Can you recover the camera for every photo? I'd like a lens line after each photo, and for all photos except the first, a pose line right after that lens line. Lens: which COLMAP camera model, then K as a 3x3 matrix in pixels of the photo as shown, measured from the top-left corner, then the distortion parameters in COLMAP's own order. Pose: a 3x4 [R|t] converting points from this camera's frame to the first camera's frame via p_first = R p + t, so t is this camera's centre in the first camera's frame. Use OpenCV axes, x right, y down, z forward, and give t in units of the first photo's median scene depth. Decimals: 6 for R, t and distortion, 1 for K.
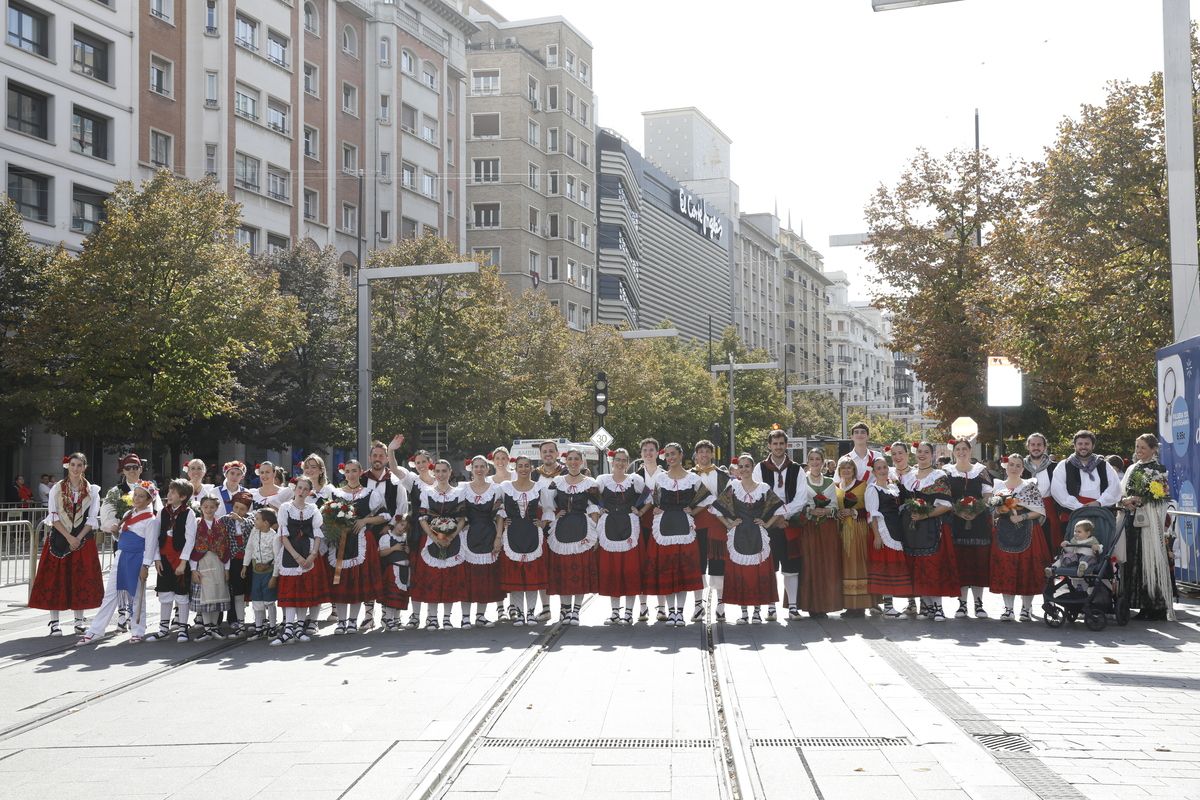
lens RADIAL K [[1400.0, 0, 598.9], [0, 1400.0, 401.0], [0, 0, 1]] dist [0.029472, 0.140248]
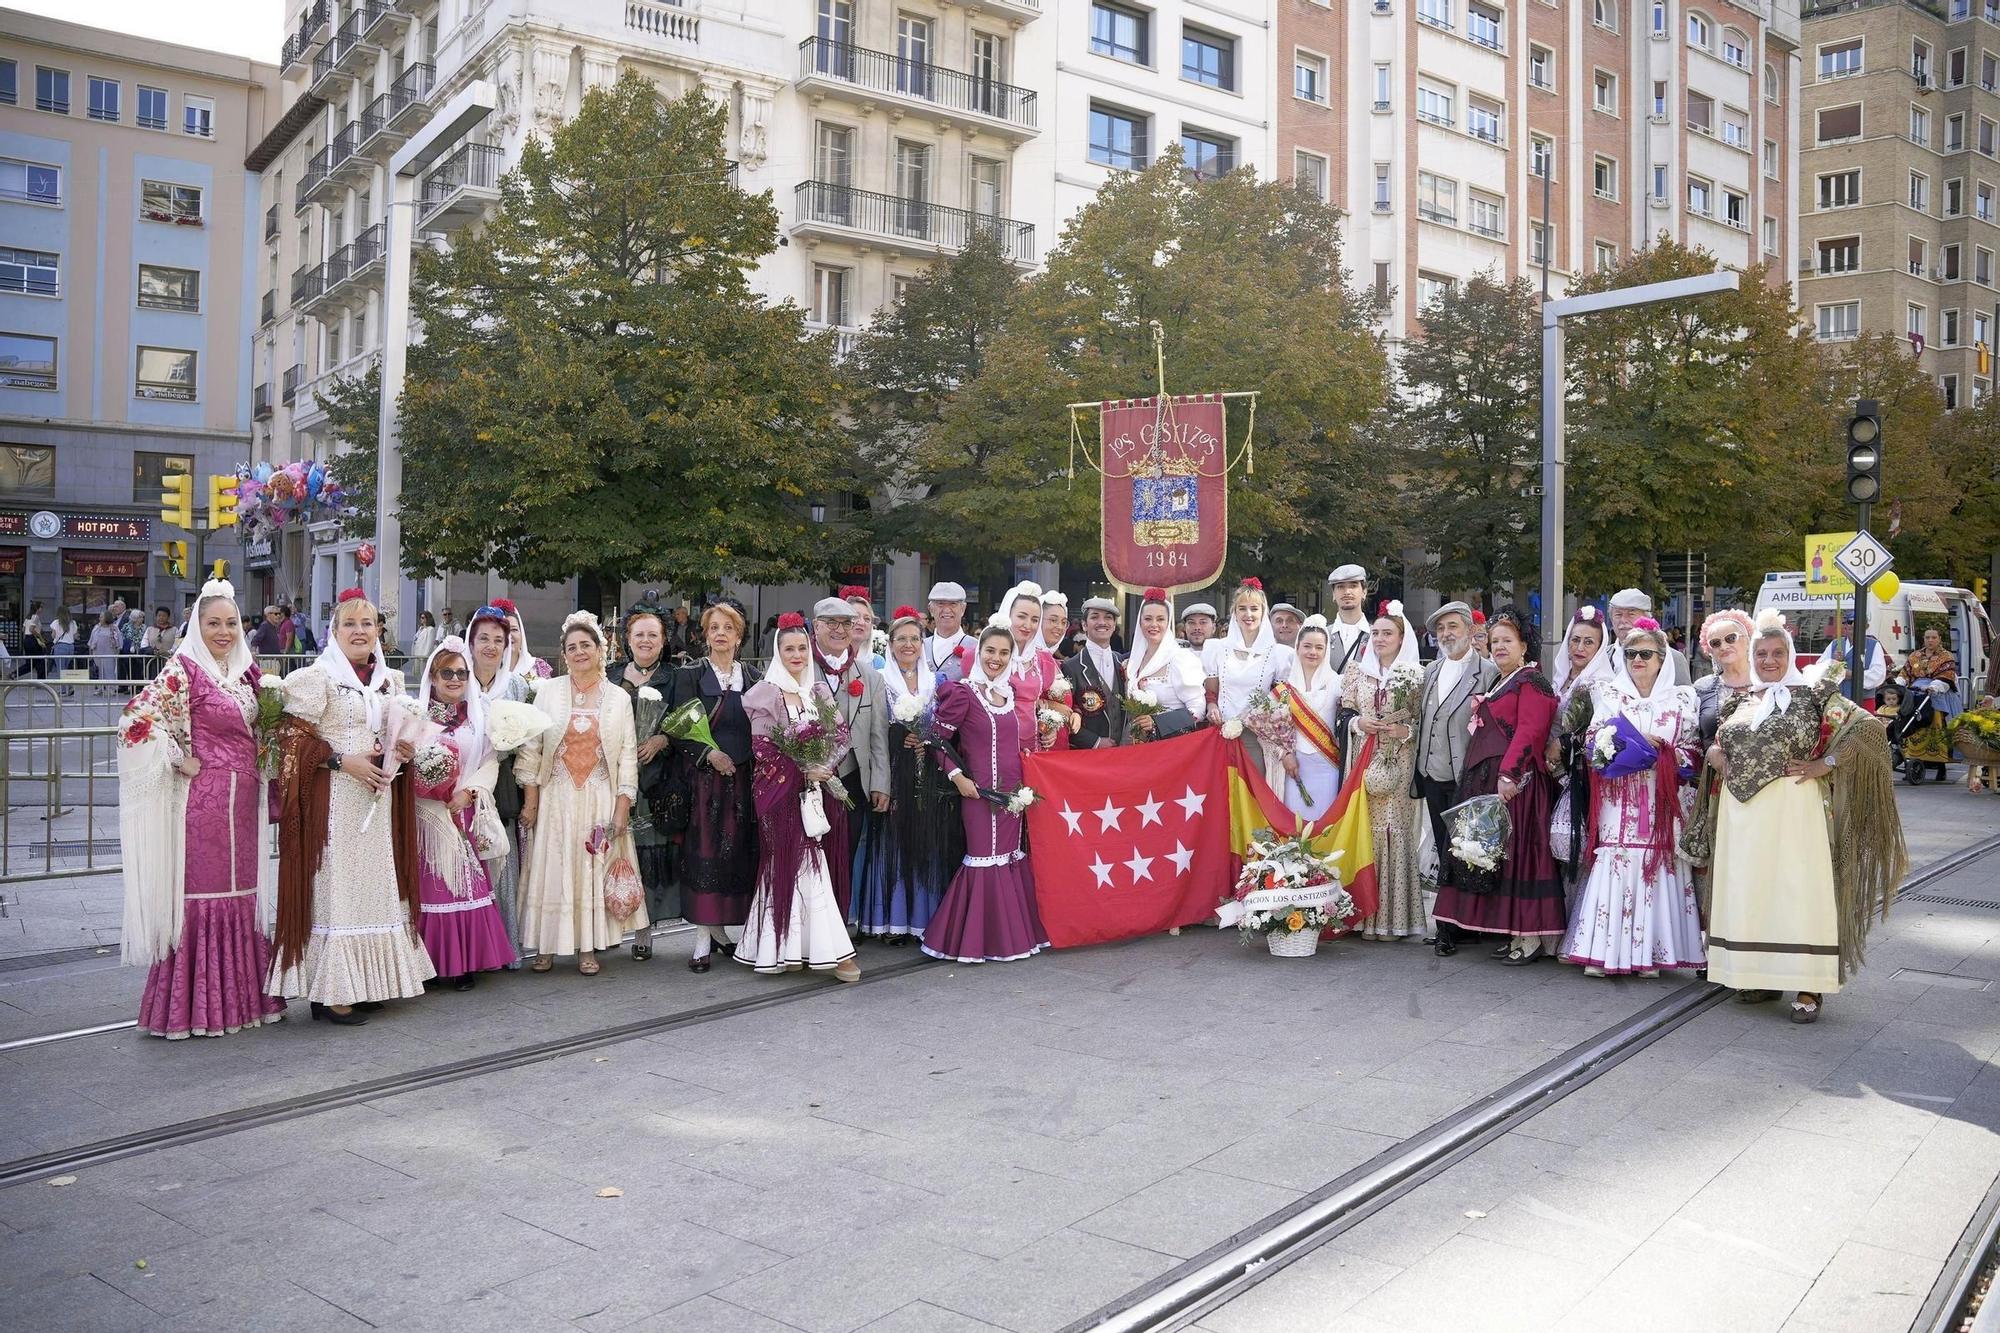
lens RADIAL K [[1606.7, 0, 993.6], [0, 1606.7, 669.3], [0, 0, 1]] dist [-0.201733, 0.187380]
pose [[0.819317, 0.033651, -0.572352, 0.018565], [0.012920, 0.996939, 0.077110, 0.007549], [0.573195, -0.070572, 0.816374, 0.165289]]
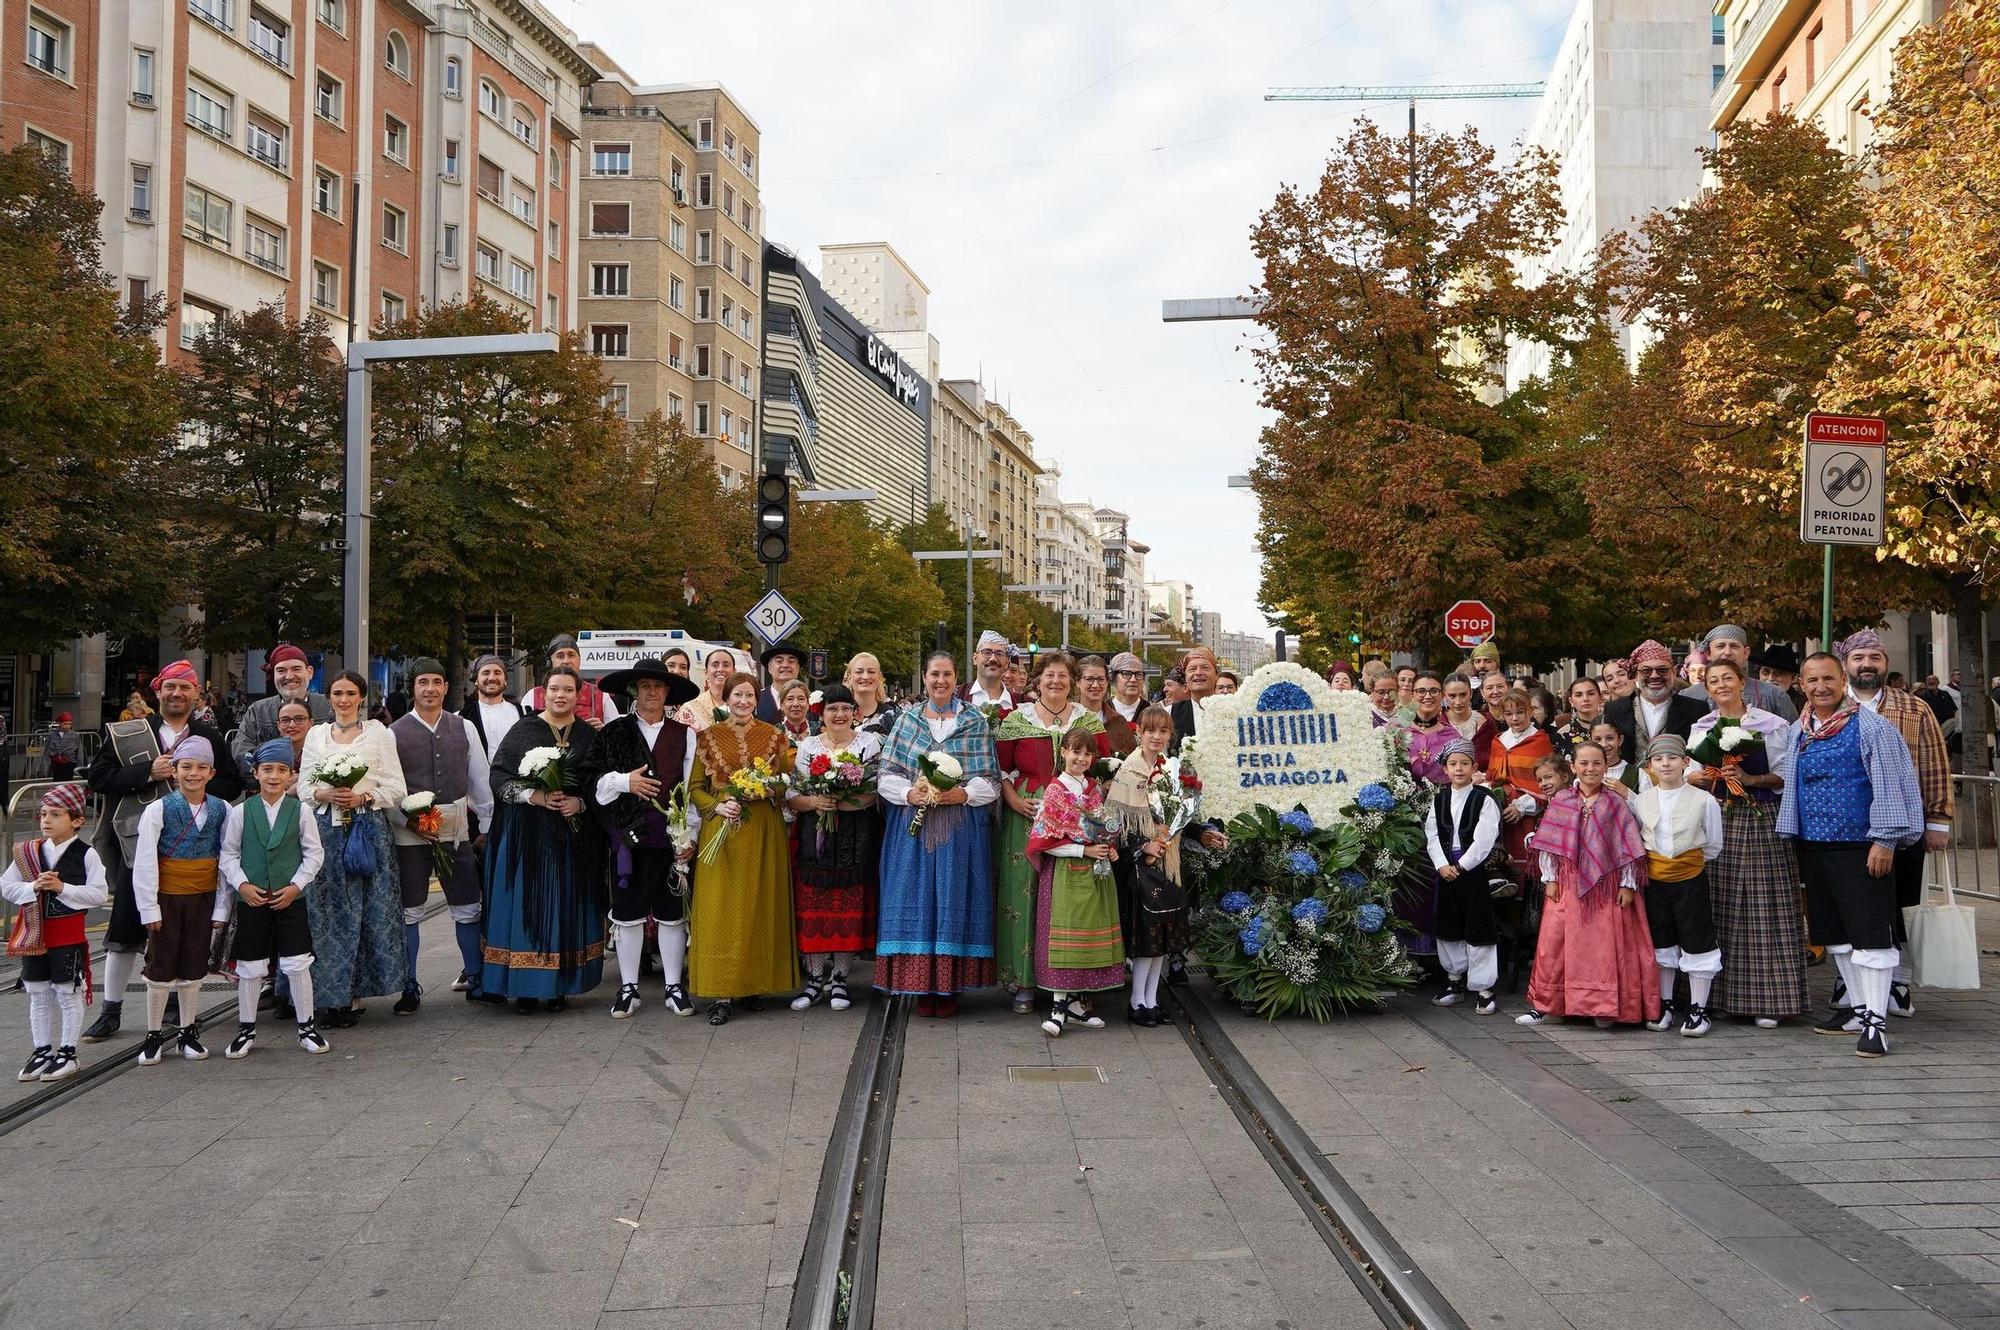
lens RADIAL K [[1566.1, 0, 1026.2], [0, 1566.1, 658.2], [0, 0, 1]] dist [-0.040864, 0.038896]
pose [[0.985659, 0.012850, 0.168261, -0.000607], [-0.017591, 0.999488, 0.026716, 0.008980], [-0.167832, -0.029293, 0.985380, 0.184980]]
